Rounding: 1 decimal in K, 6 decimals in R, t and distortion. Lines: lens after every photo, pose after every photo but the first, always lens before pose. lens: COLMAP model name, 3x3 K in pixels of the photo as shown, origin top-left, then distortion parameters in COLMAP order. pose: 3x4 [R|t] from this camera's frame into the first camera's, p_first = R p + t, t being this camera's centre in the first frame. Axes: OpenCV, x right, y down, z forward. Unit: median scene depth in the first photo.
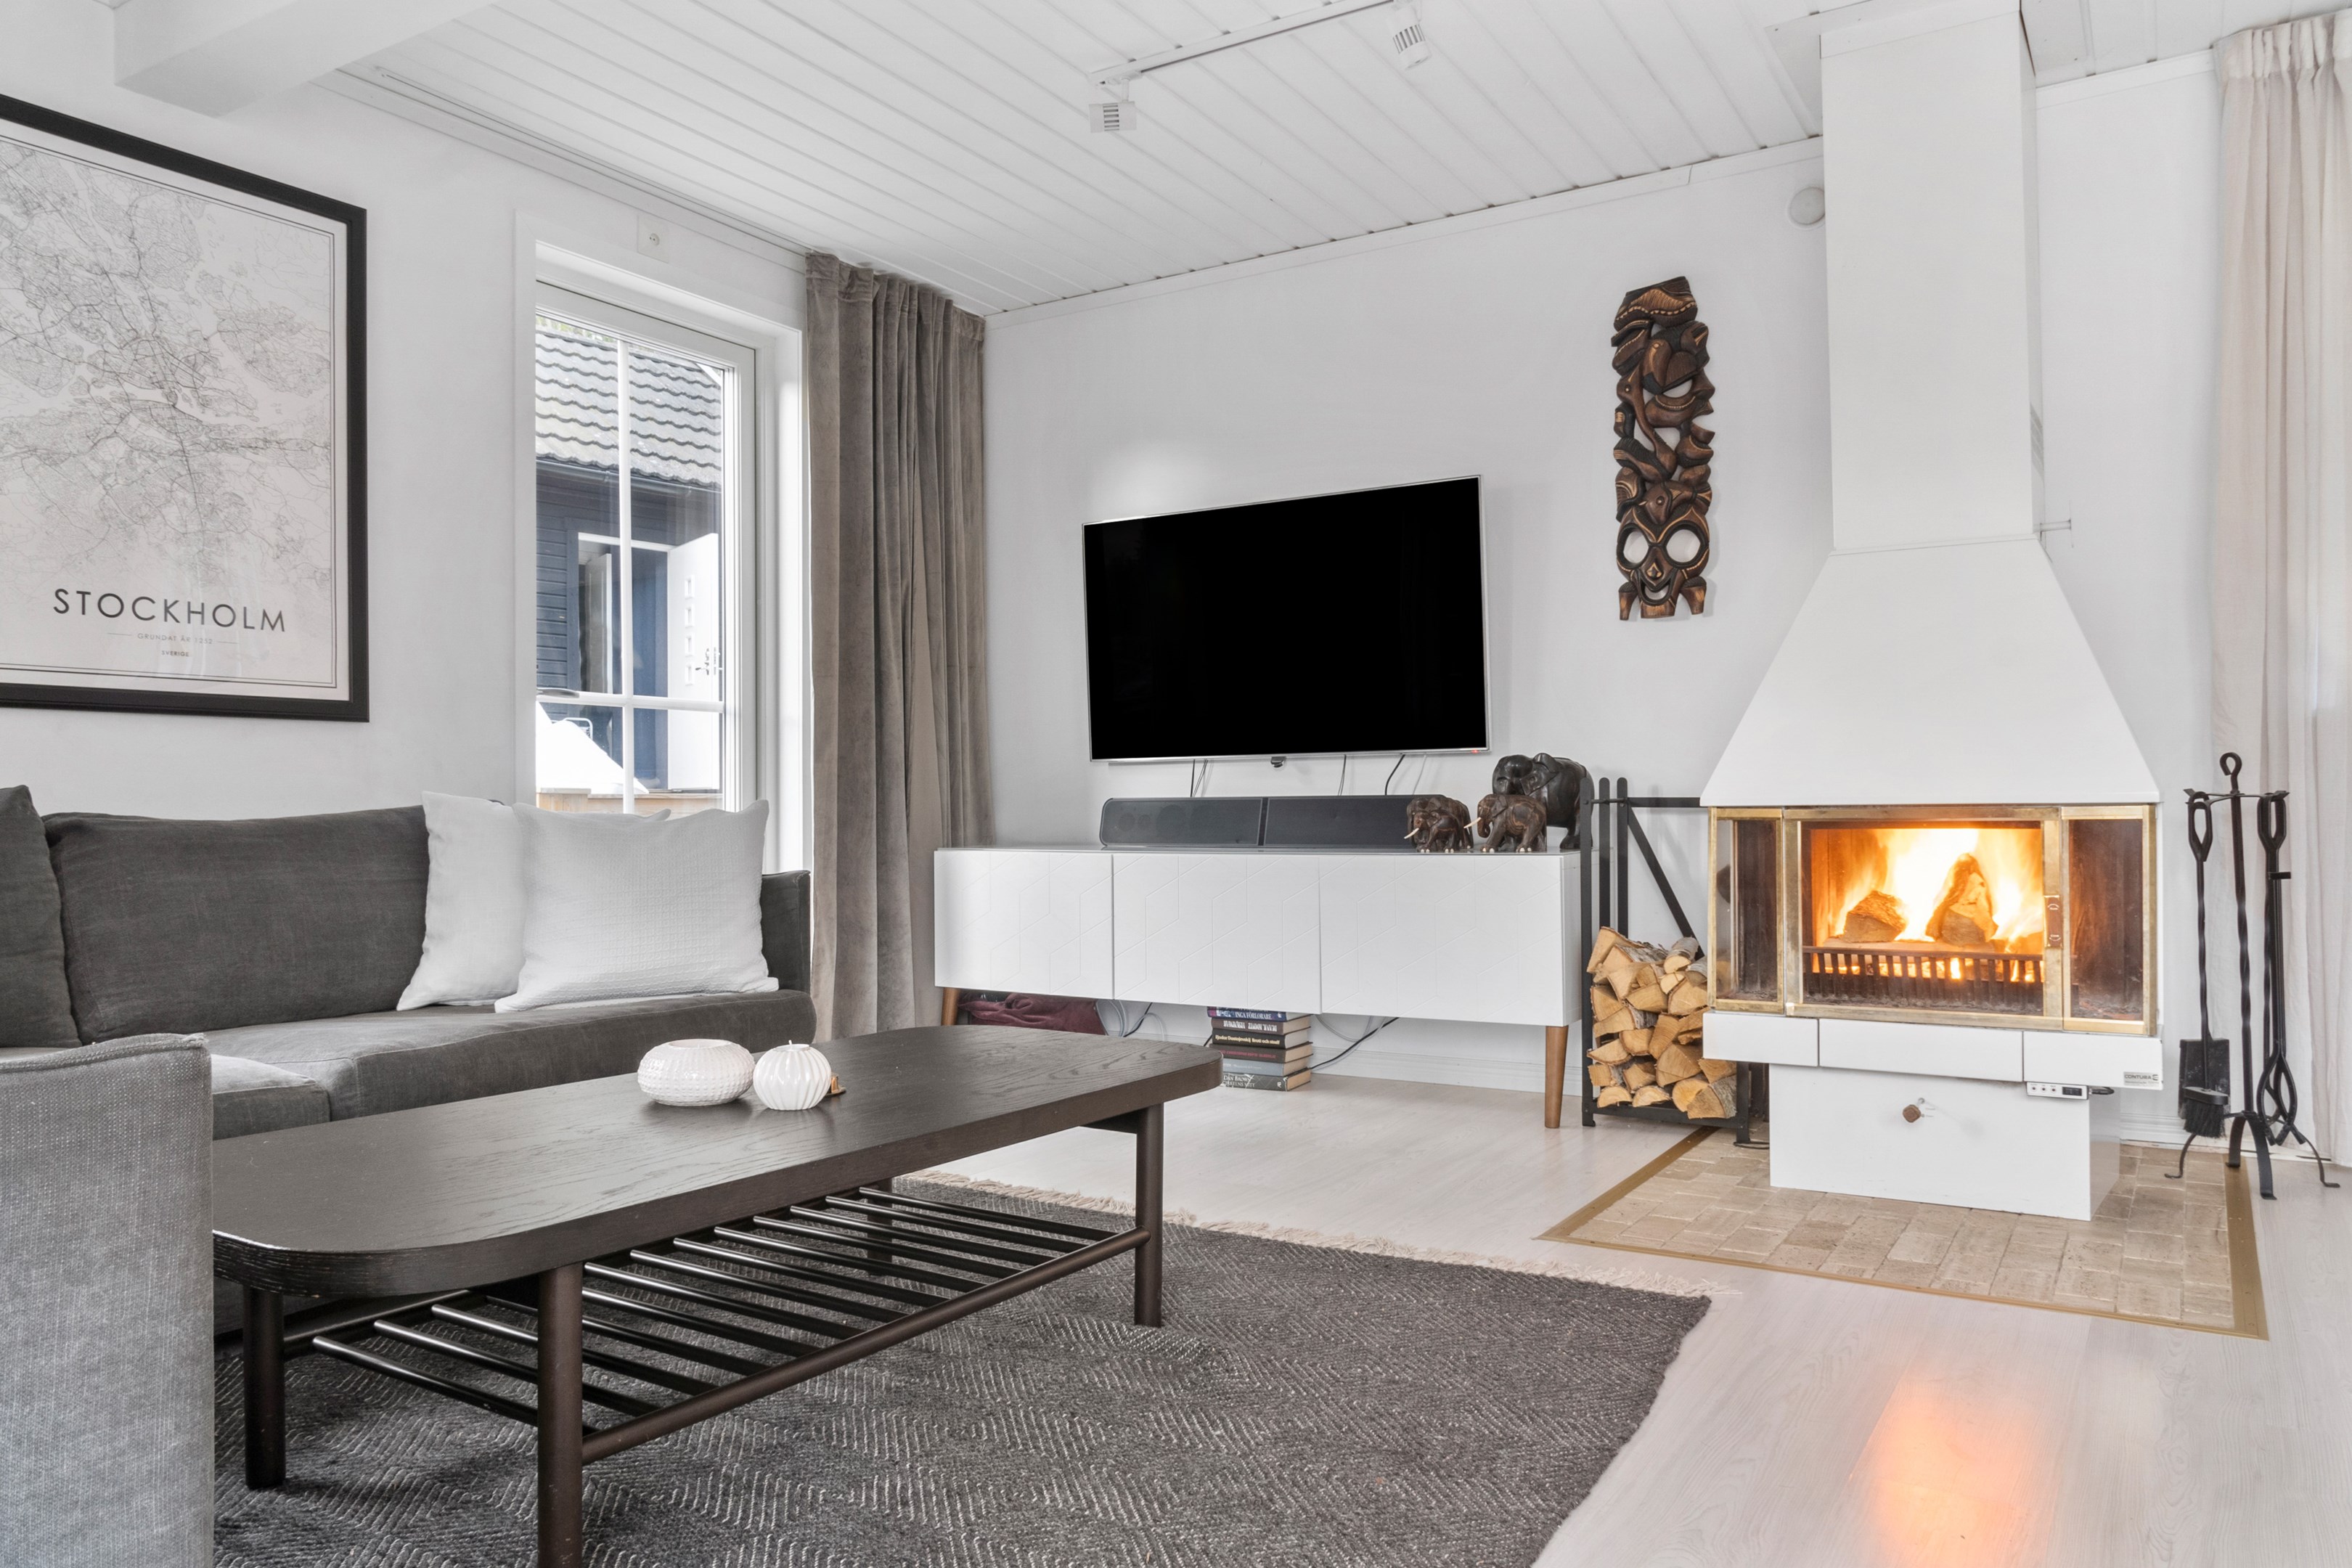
lens RADIAL K [[1635.2, 0, 1171.5], [0, 1635.2, 801.5], [0, 0, 1]] dist [-0.004304, -0.006756]
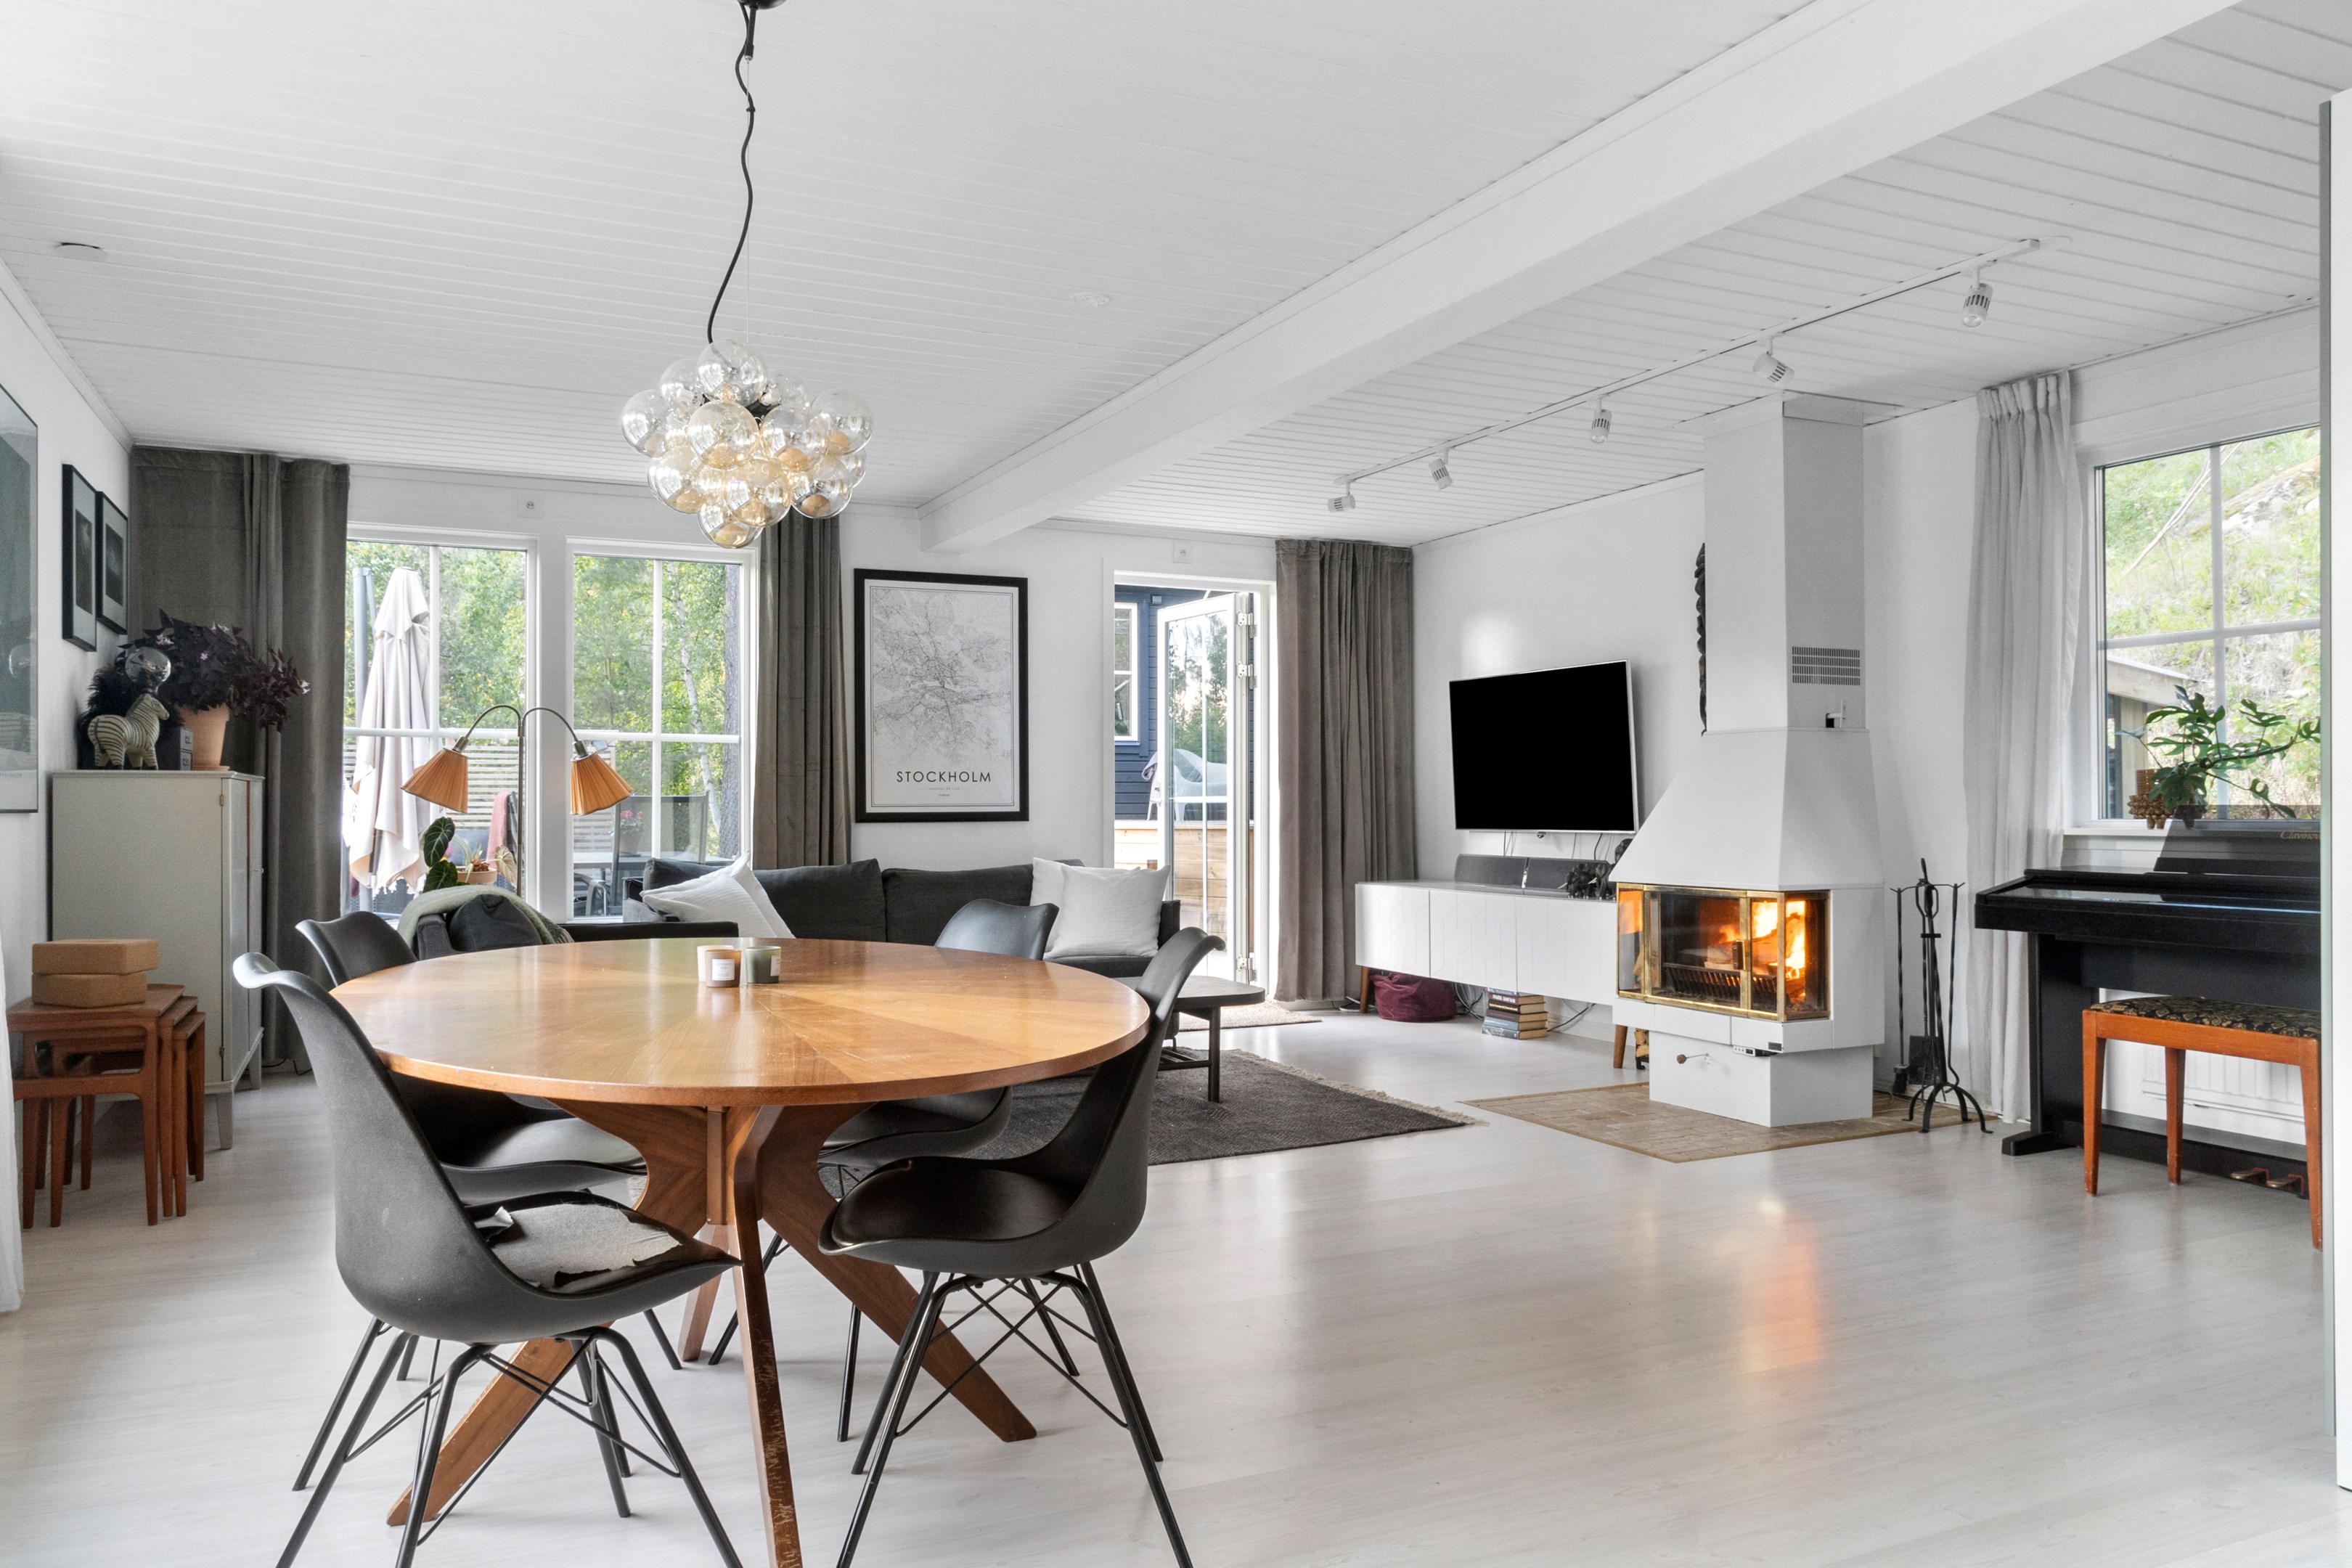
lens RADIAL K [[1635.2, 0, 1171.5], [0, 1635.2, 801.5], [0, 0, 1]] dist [-0.004304, -0.006756]
pose [[0.844648, 0.003069, -0.535313, 0.803769], [-0.000552, 0.999988, 0.004863, -0.084861], [0.535322, -0.003812, 0.844640, -0.693975]]
